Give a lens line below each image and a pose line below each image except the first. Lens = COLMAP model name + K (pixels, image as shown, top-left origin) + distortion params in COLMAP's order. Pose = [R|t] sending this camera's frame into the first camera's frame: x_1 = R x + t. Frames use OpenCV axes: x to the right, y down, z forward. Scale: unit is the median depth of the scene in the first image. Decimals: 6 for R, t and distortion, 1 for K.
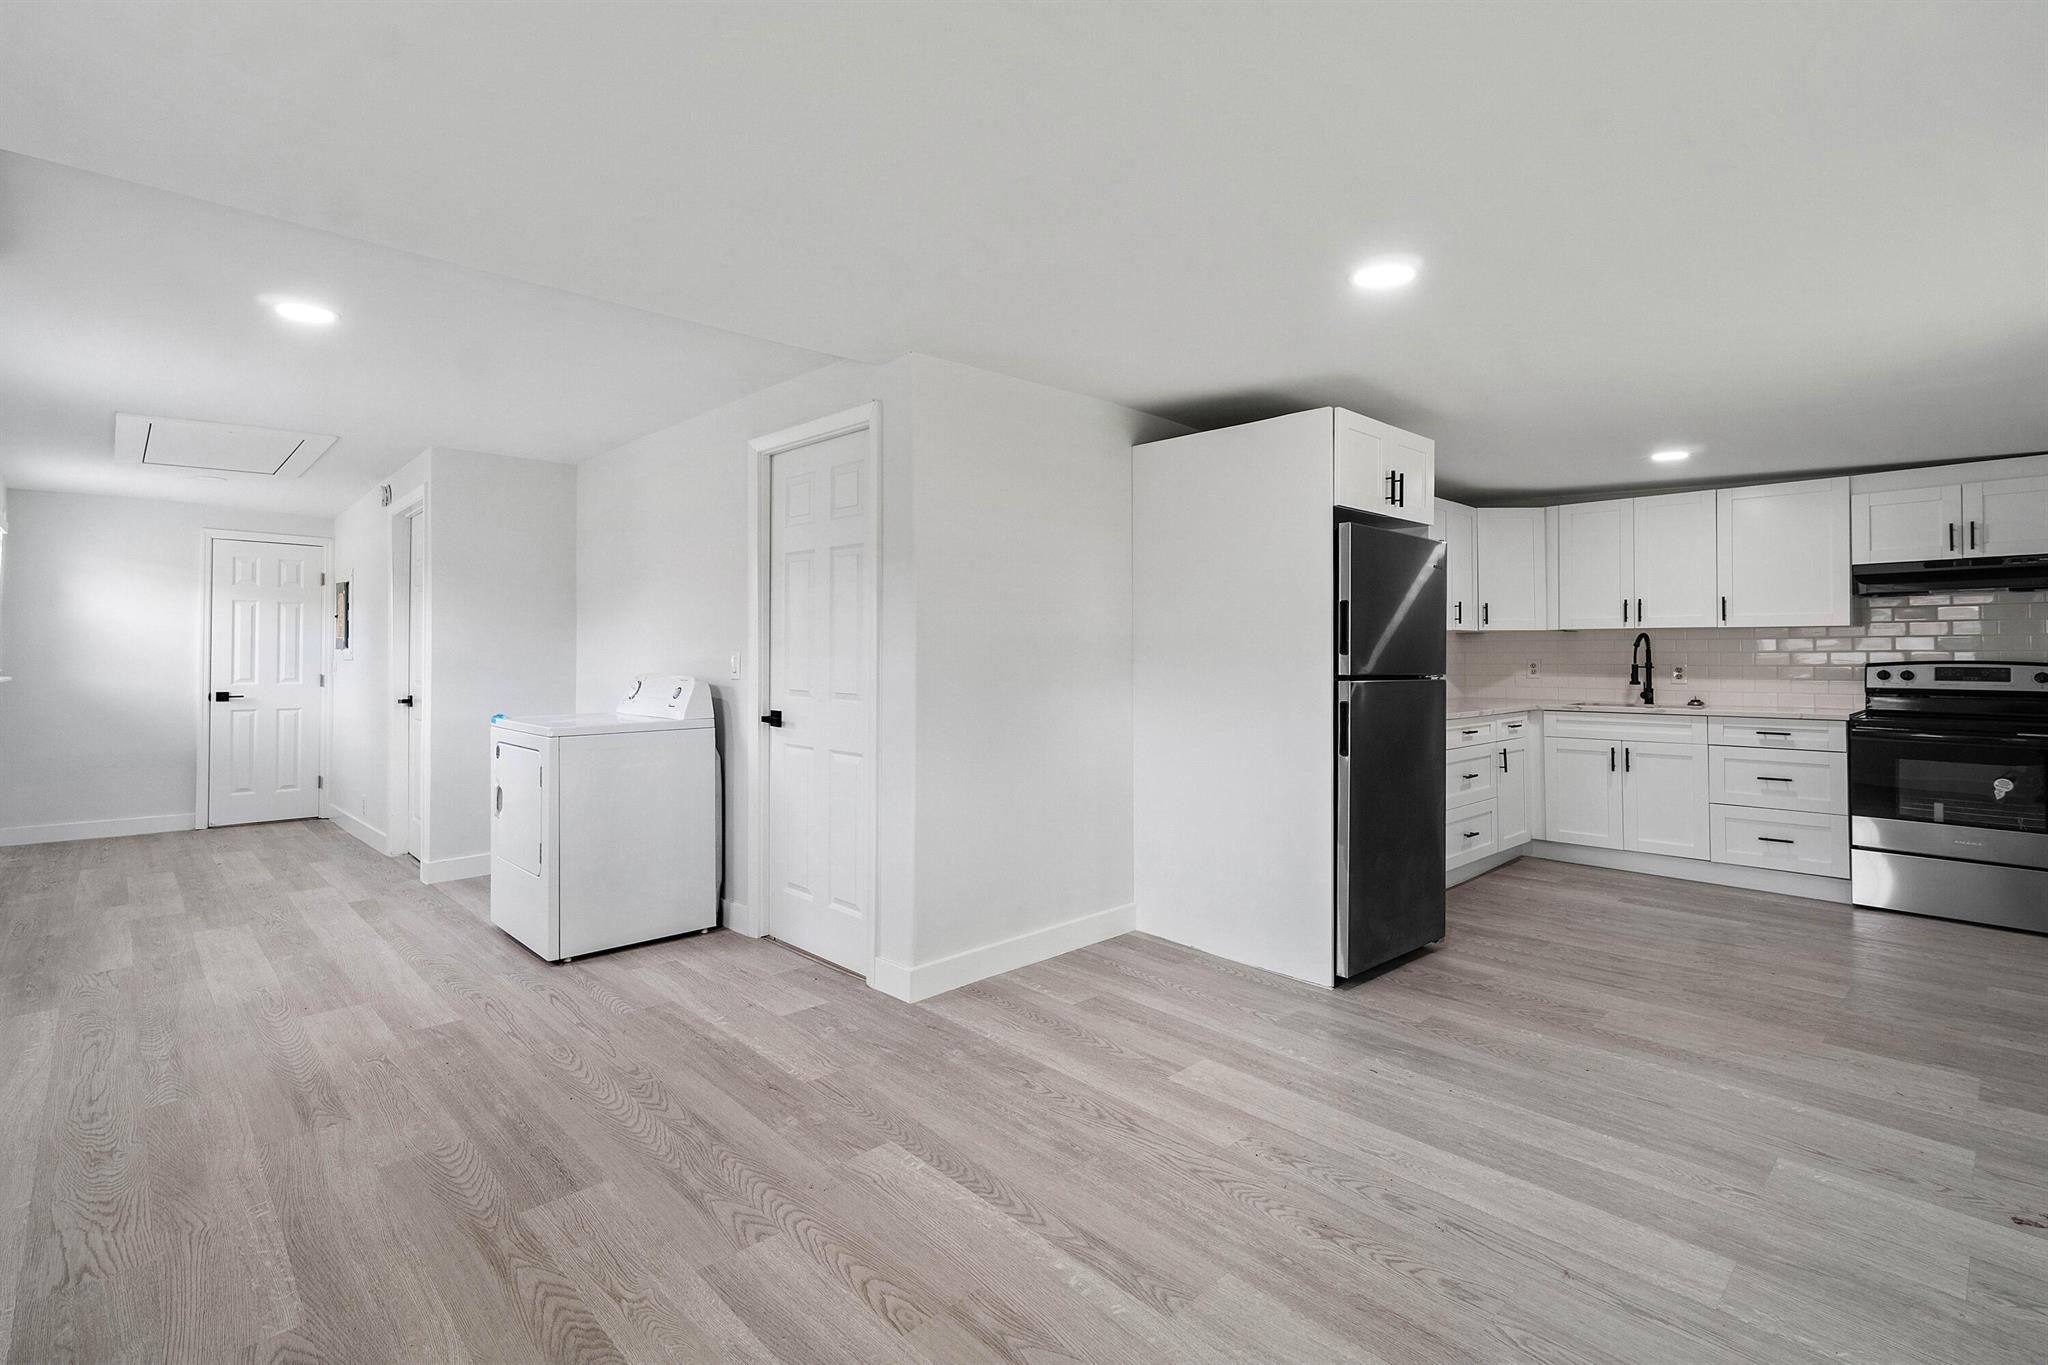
lens RADIAL K [[931.1, 0, 1024.4], [0, 931.1, 664.9], [0, 0, 1]] dist [0.004355, 0.000556]
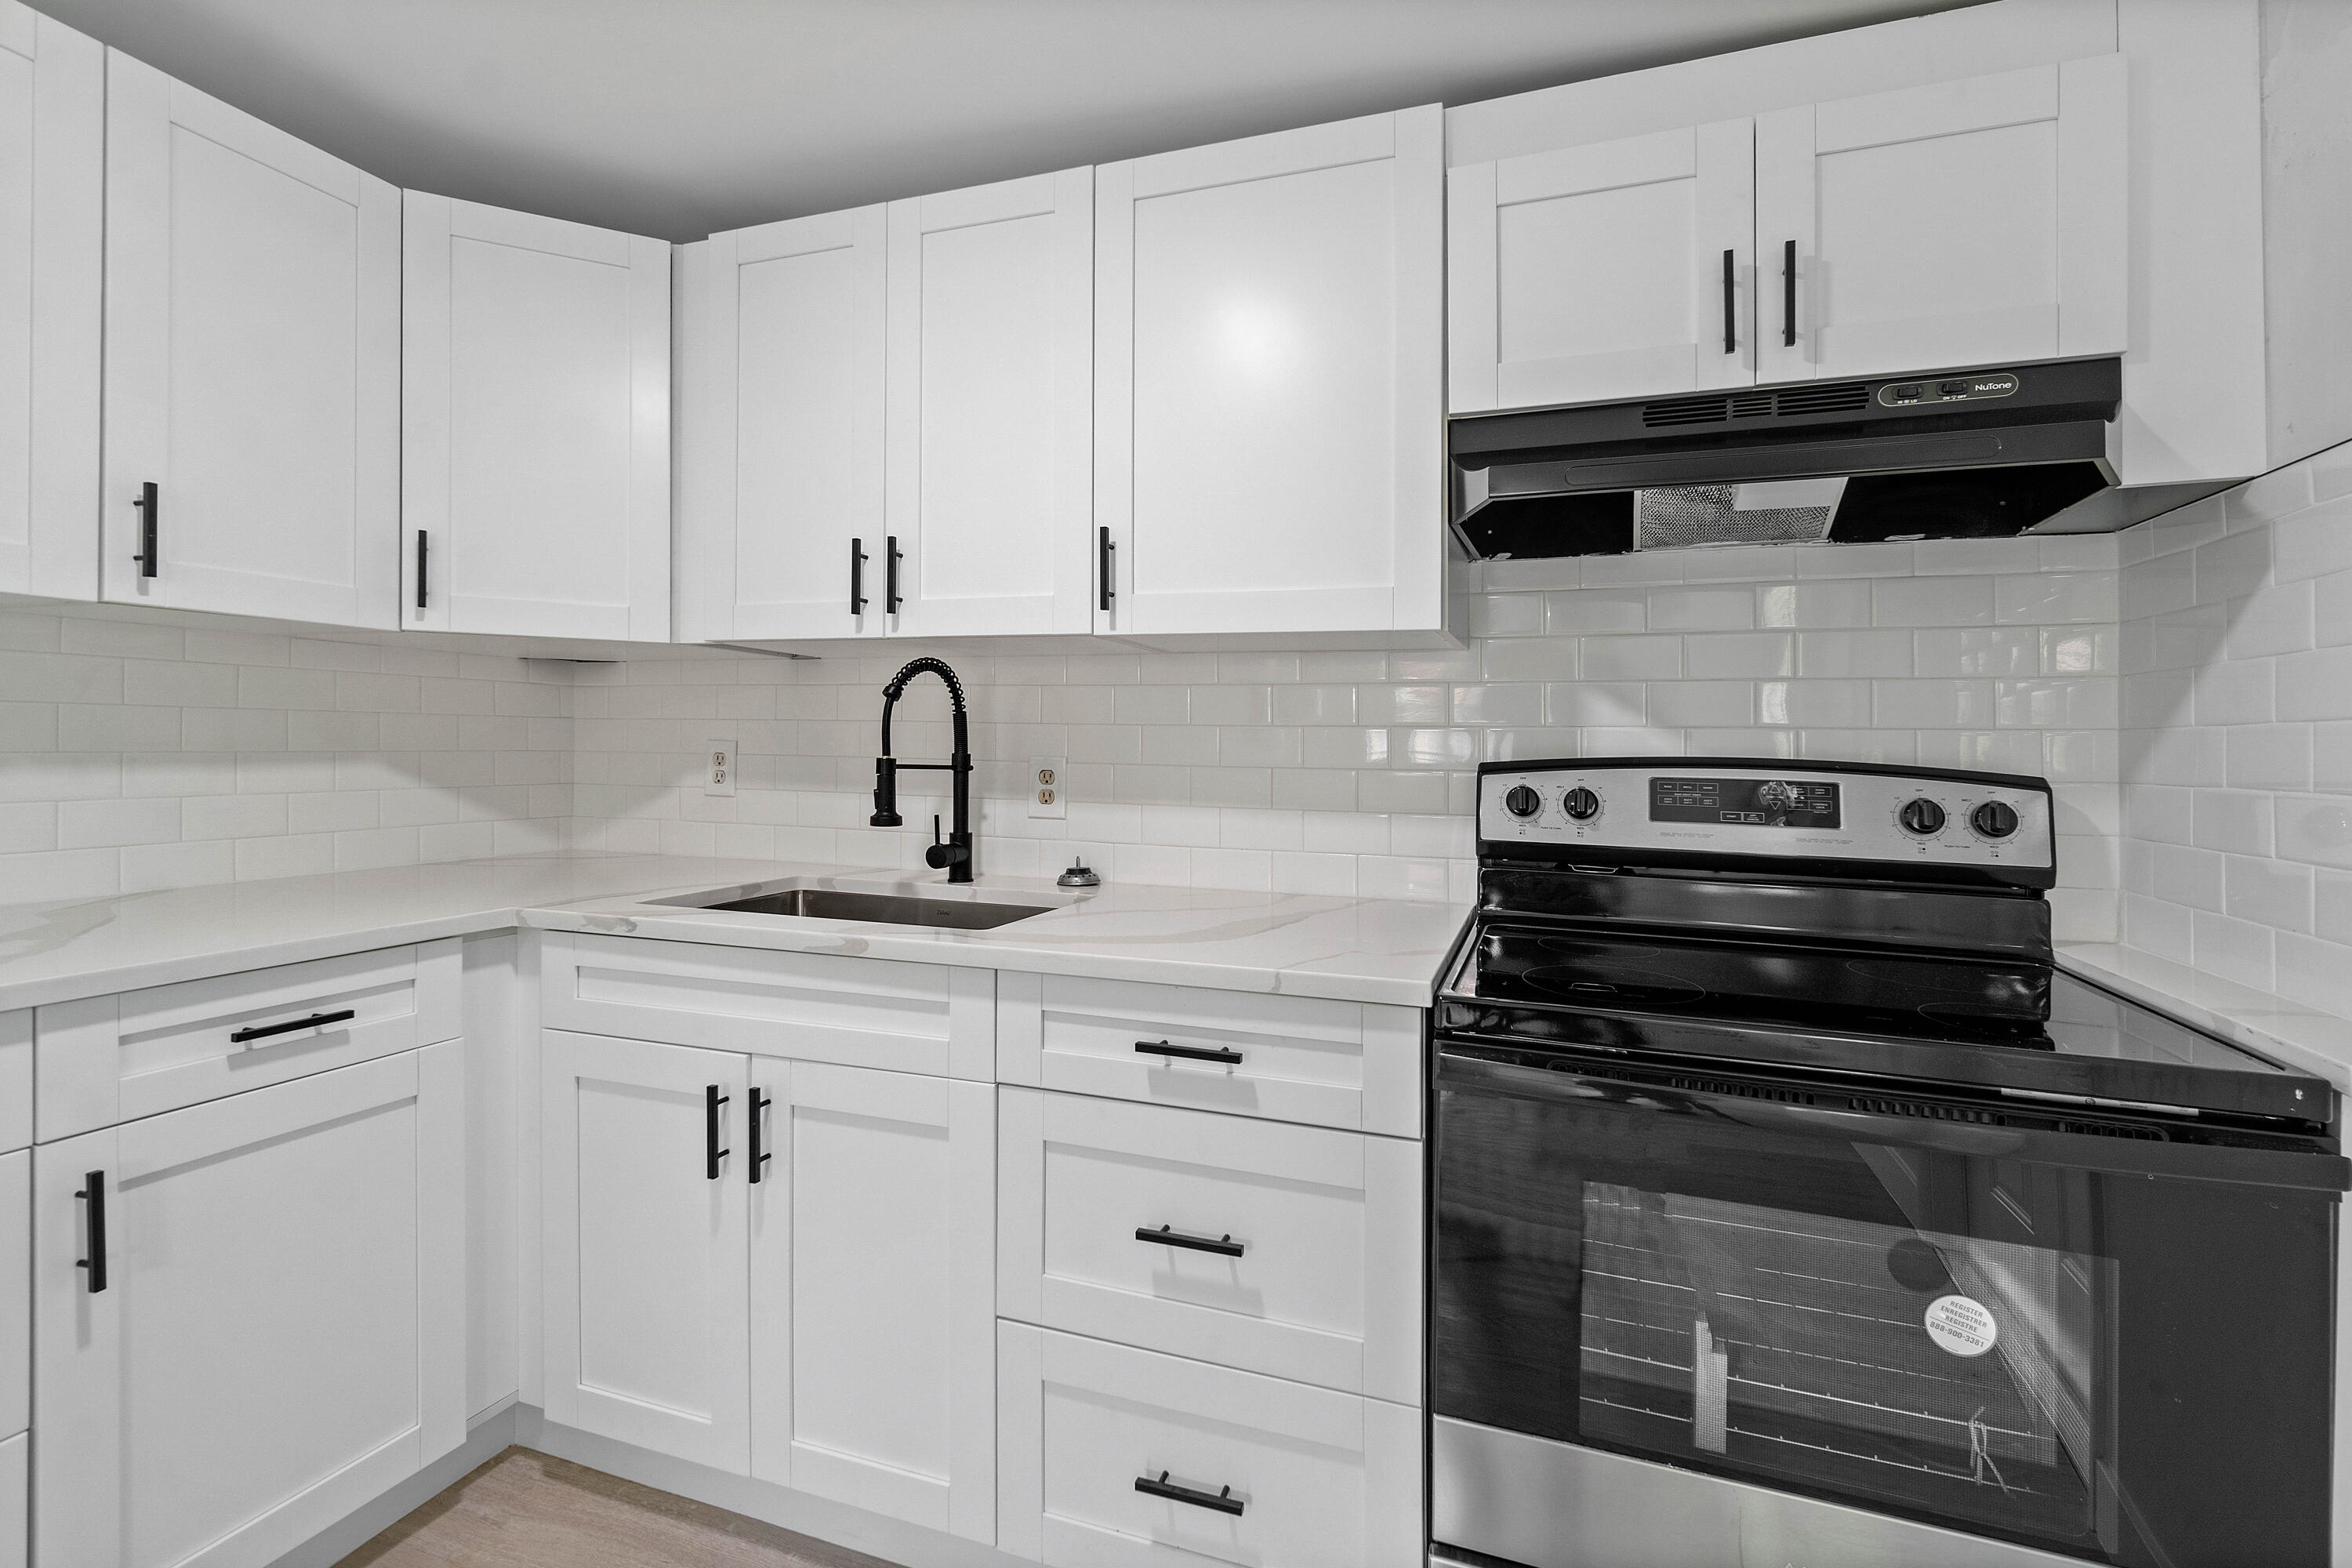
lens RADIAL K [[1069.4, 0, 1181.3], [0, 1069.4, 768.5], [0, 0, 1]] dist [0.004355, 0.000556]
pose [[0.884449, 0.007215, 0.466581, 0.660282], [-0.012806, 0.999879, 0.008813, -0.001632], [-0.466461, -0.013769, 0.884435, 0.745985]]
